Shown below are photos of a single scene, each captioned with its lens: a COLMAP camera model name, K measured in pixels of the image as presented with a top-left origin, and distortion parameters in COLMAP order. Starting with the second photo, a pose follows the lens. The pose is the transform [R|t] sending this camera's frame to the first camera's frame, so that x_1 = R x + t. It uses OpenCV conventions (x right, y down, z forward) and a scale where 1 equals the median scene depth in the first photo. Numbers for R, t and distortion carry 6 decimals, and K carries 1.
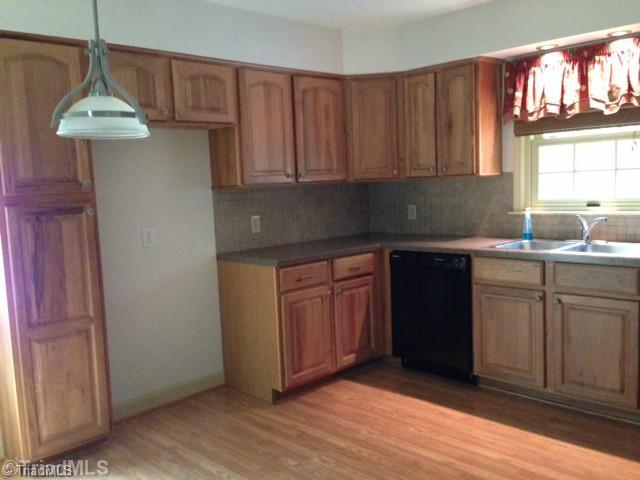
lens RADIAL K [[565.1, 0, 319.5], [0, 565.1, 239.2], [0, 0, 1]] dist [0.039876, -0.111974]
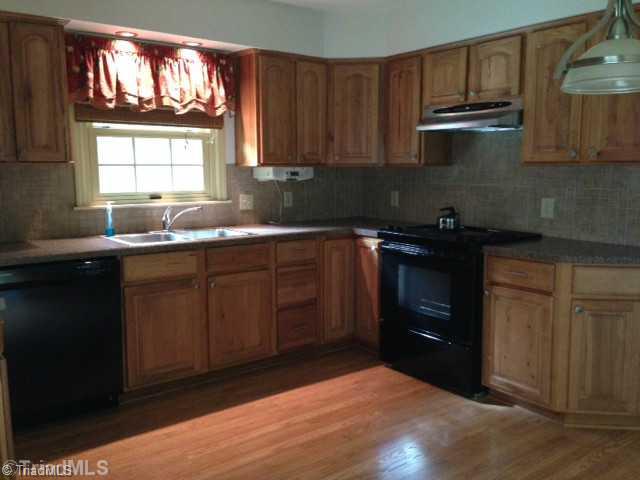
lens RADIAL K [[565.1, 0, 320.7], [0, 565.1, 244.6], [0, 0, 1]] dist [0.039876, -0.111974]
pose [[0.106737, -0.089421, 0.990258, -0.556340], [0.090827, 0.992660, 0.079847, -0.030118], [-0.990130, 0.081420, 0.114075, 0.596025]]
